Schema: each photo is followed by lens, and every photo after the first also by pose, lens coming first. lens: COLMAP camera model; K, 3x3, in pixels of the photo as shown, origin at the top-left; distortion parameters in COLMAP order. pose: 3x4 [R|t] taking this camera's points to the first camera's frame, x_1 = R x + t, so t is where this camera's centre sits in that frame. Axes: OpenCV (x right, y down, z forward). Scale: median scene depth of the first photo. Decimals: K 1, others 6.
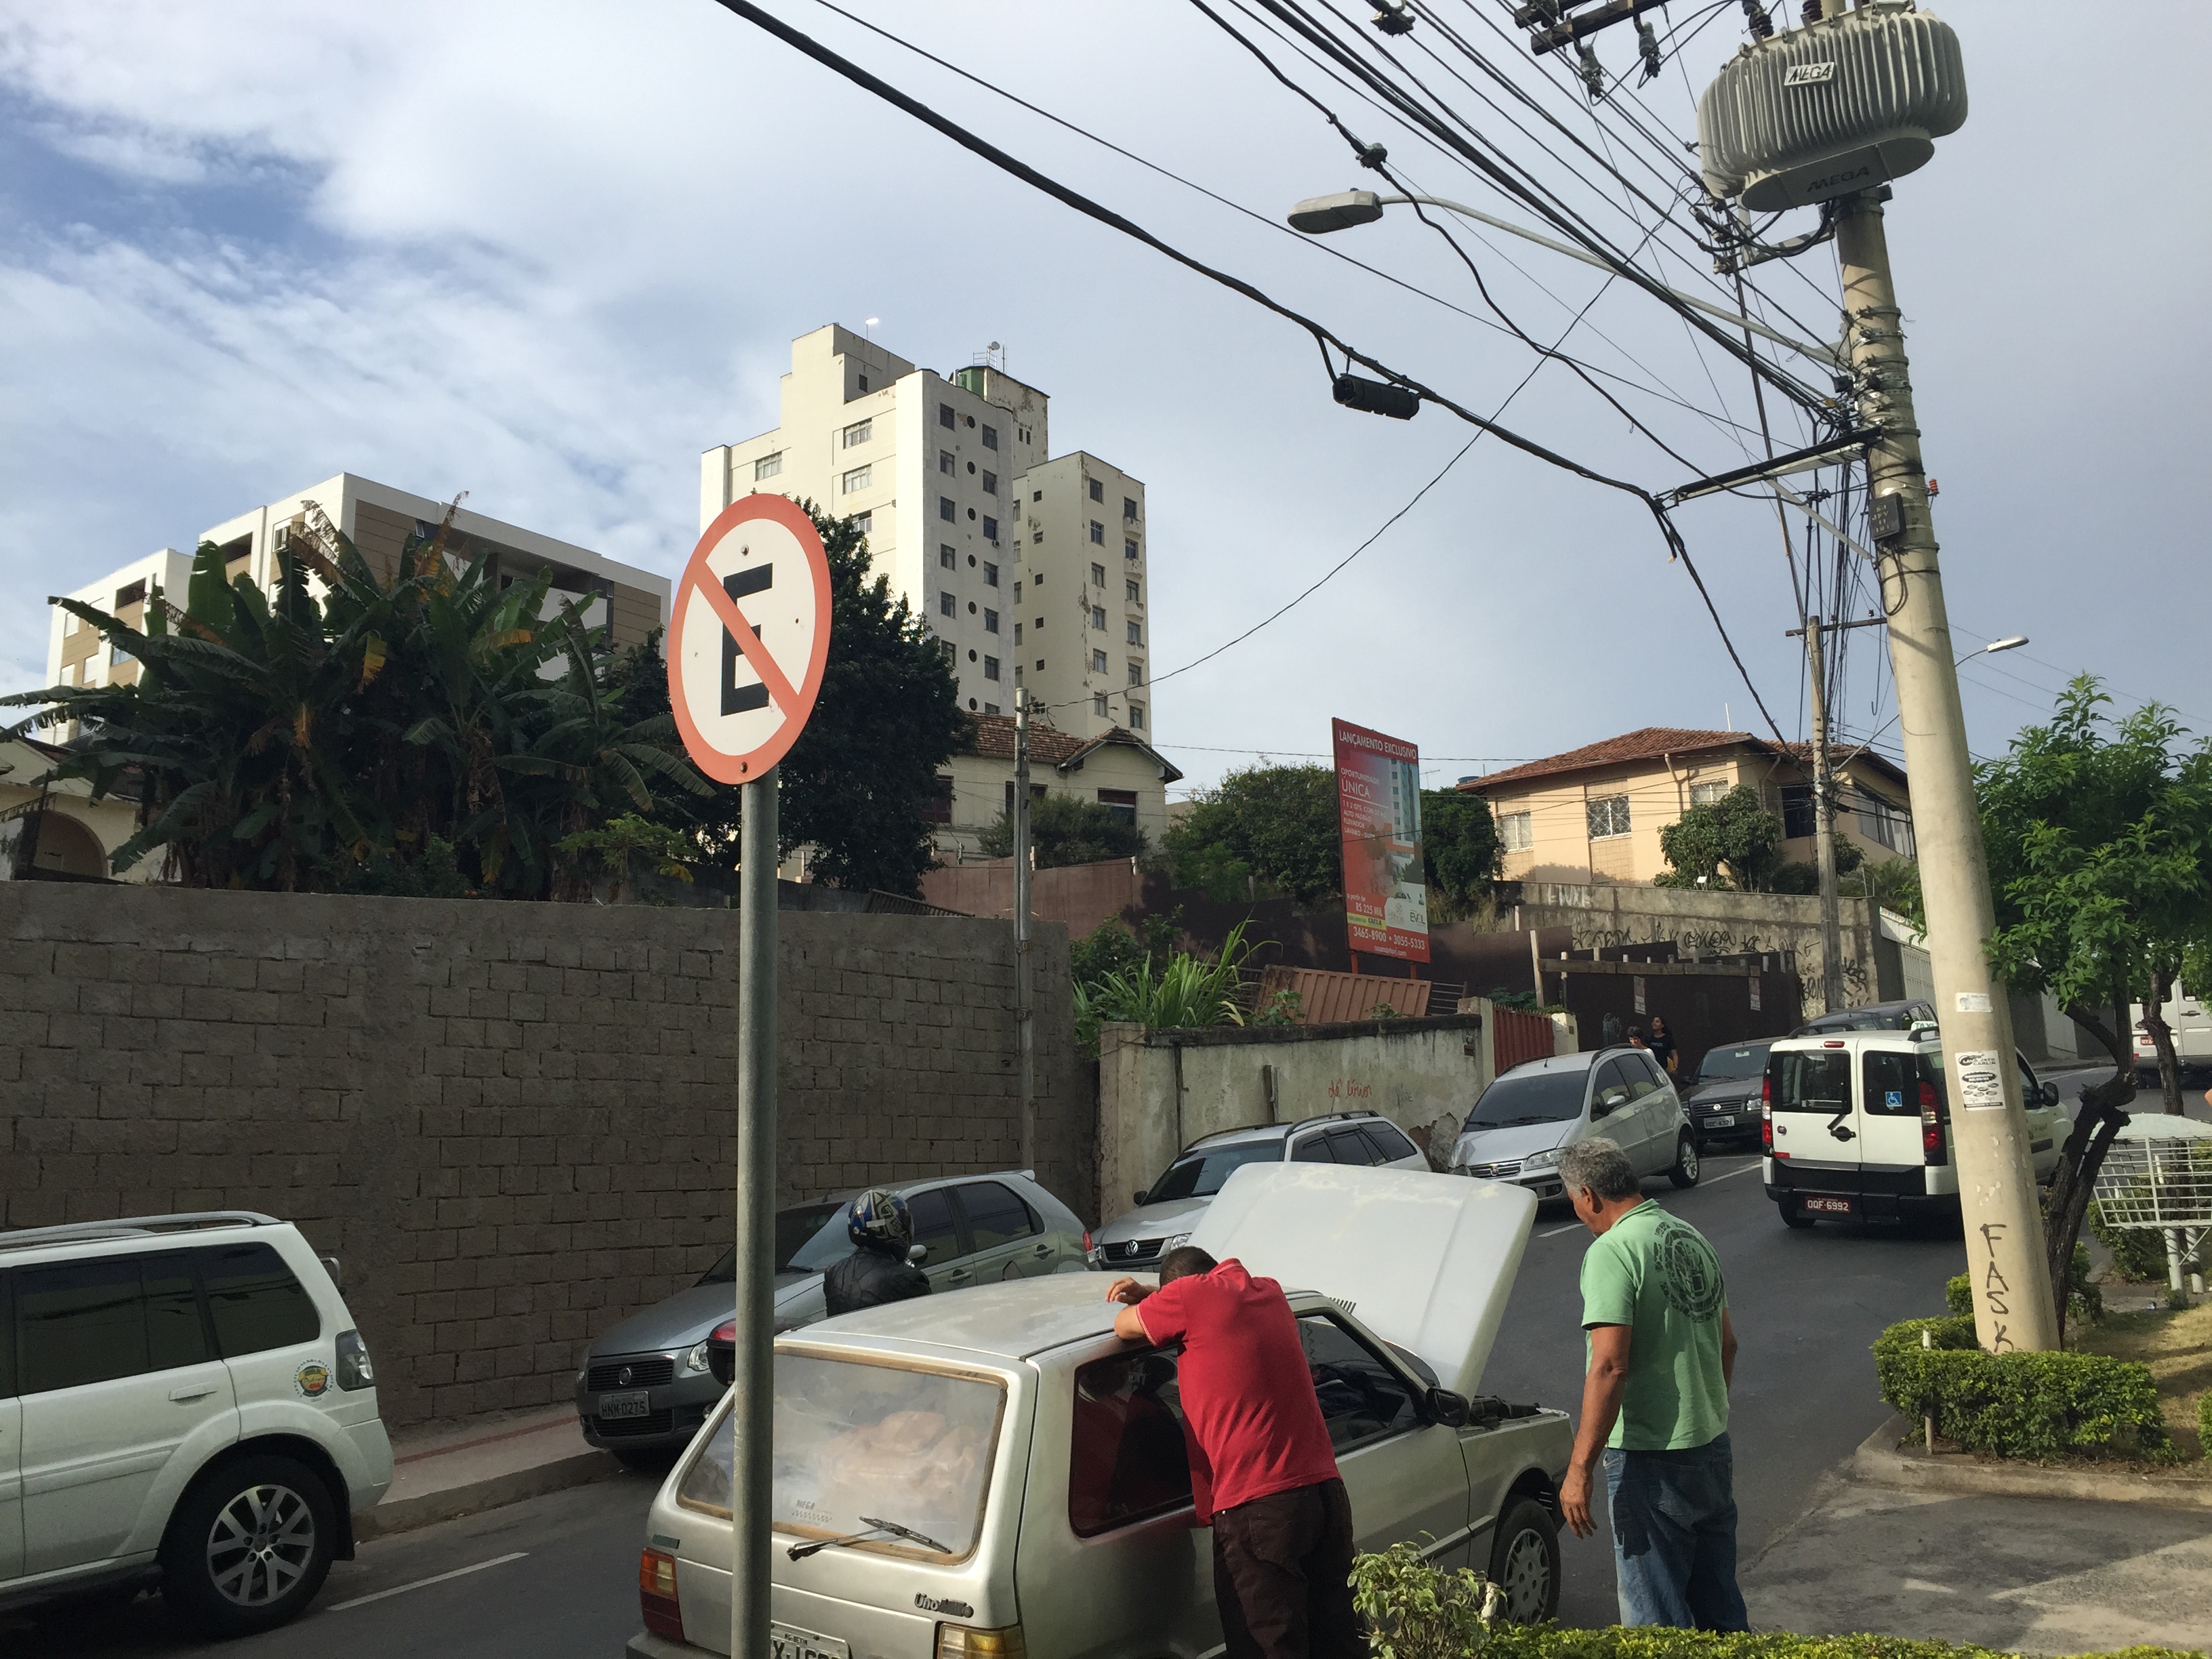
lens RADIAL K [[1854.1, 0, 1100.5], [0, 1854.1, 820.6], [0, 0, 1]] dist [0.052448, -0.030371]
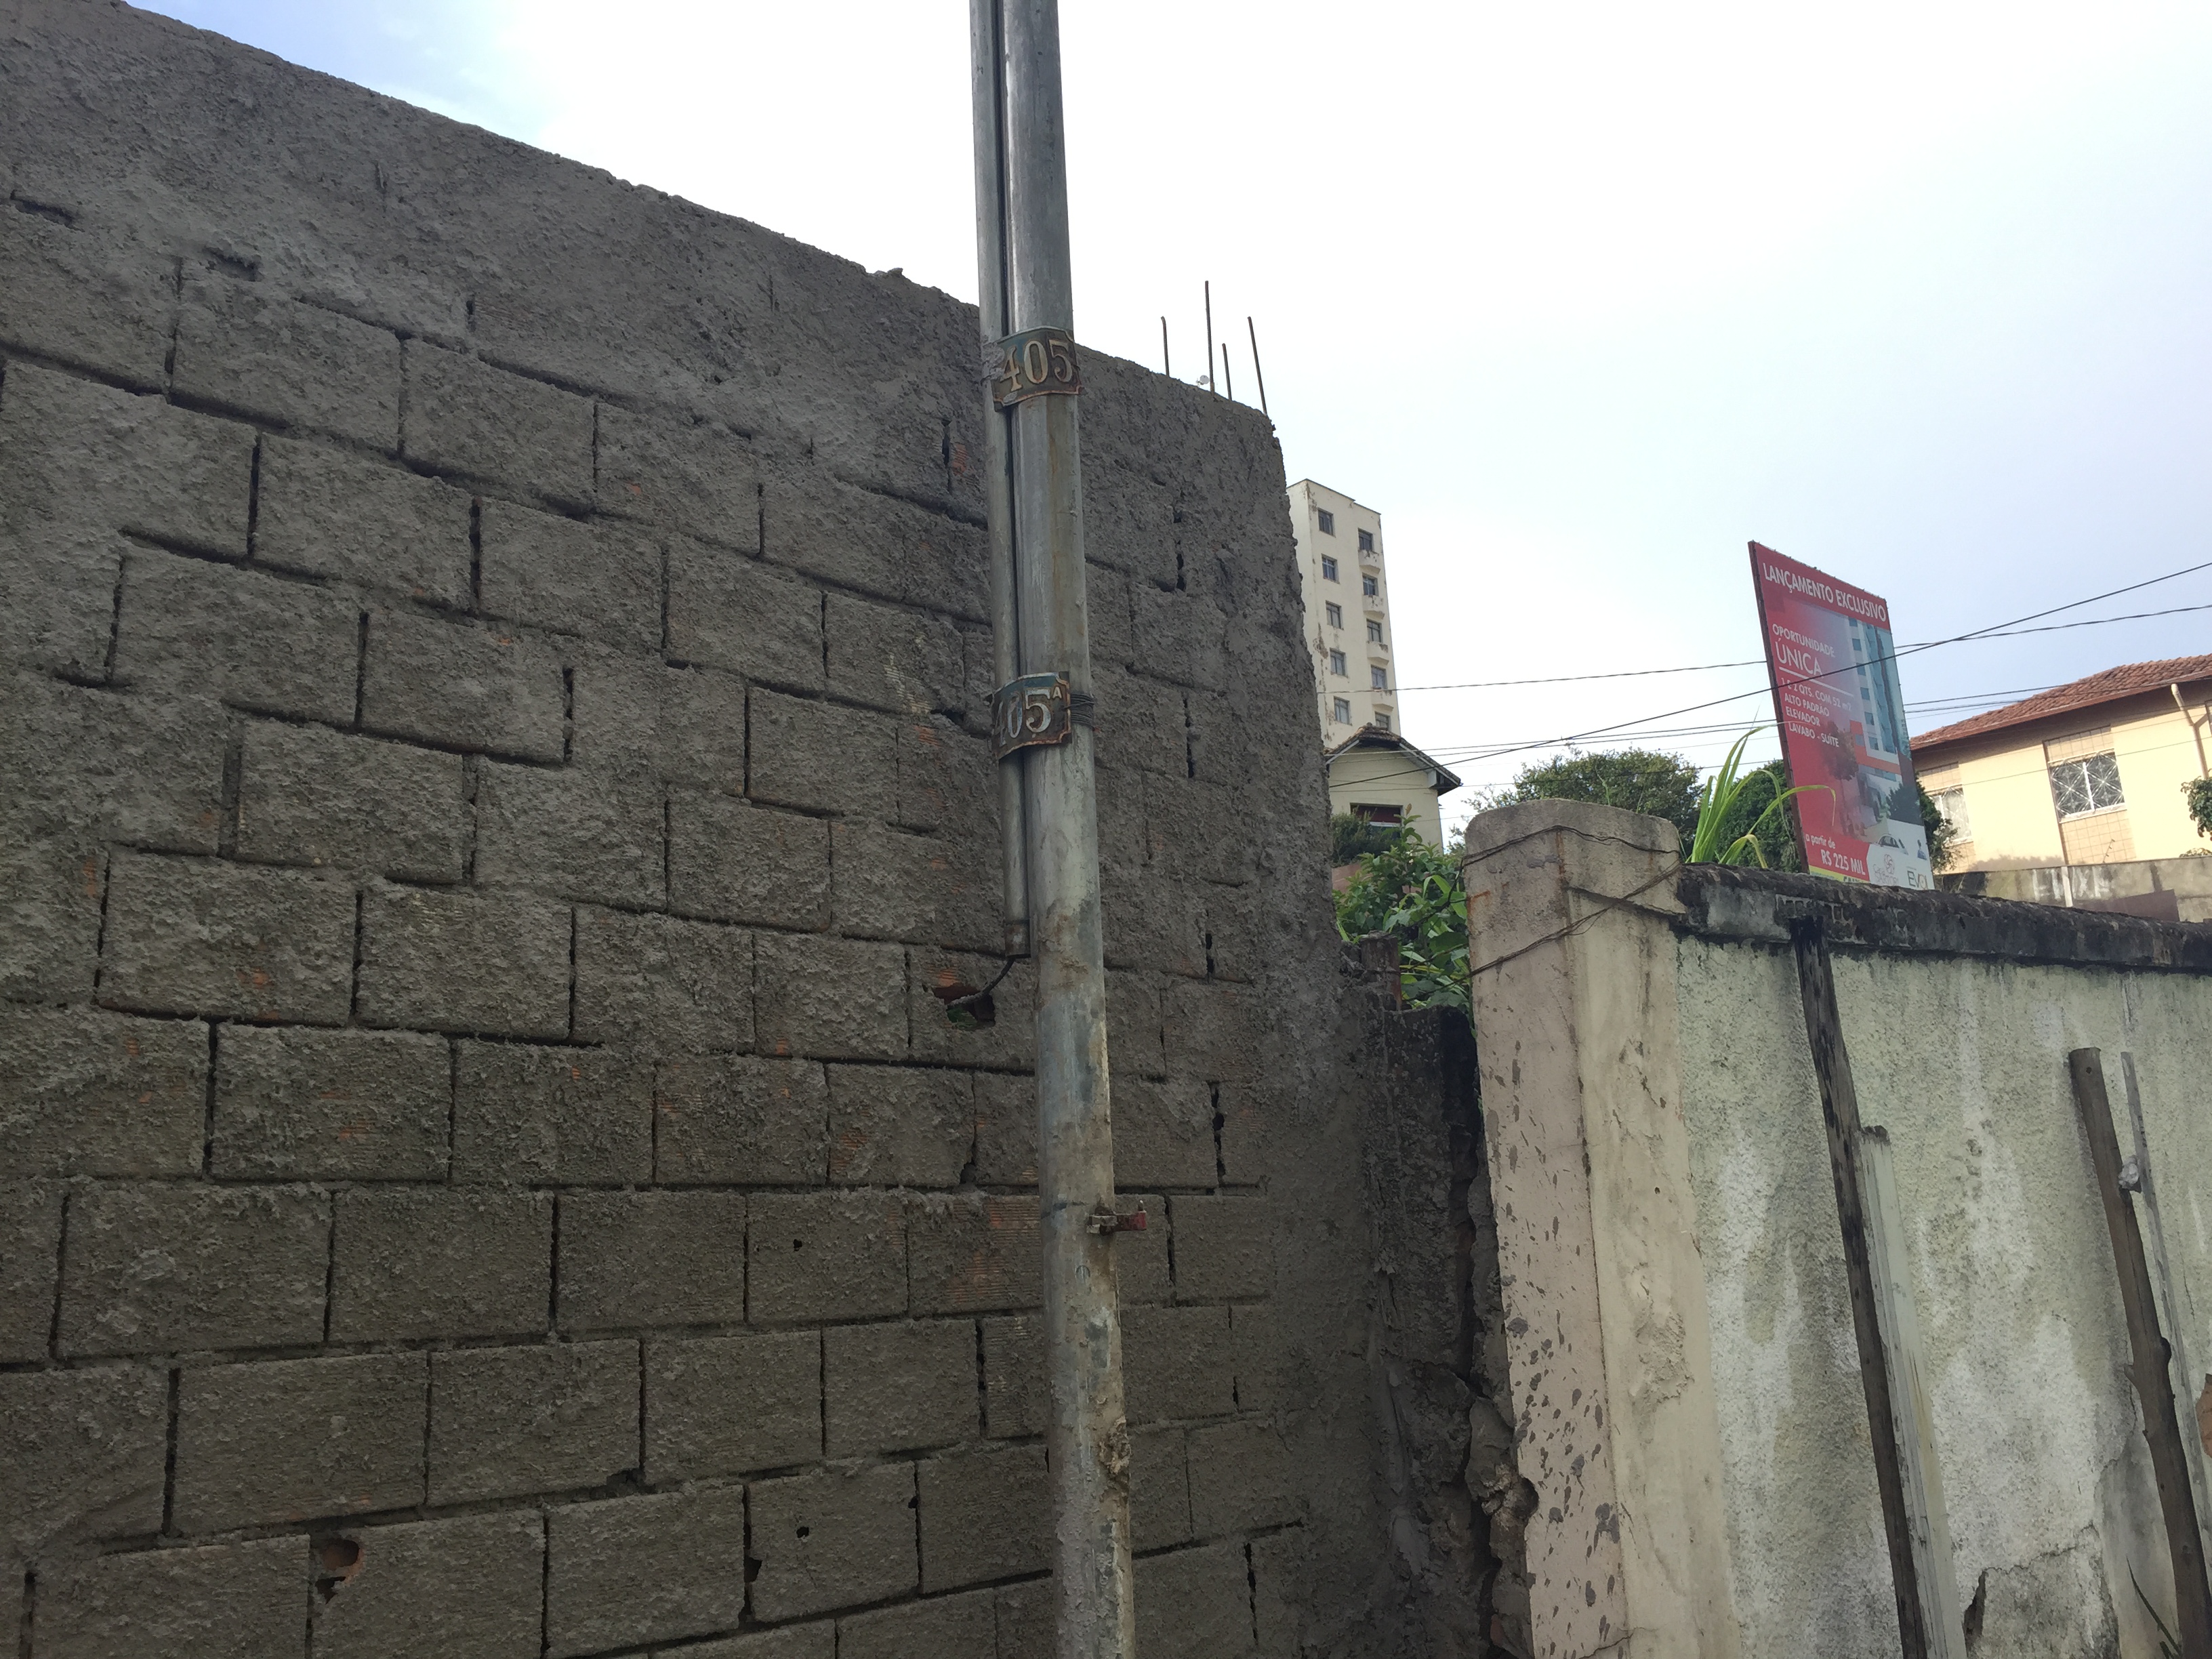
lens RADIAL K [[1854.1, 0, 1101.4], [0, 1854.1, 839.9], [0, 0, 1]] dist [0.052448, -0.030371]
pose [[0.989415, -0.062731, -0.130852, -0.006016], [0.055792, 0.996869, -0.056036, 0.057854], [0.133957, 0.048142, 0.989817, 0.378572]]
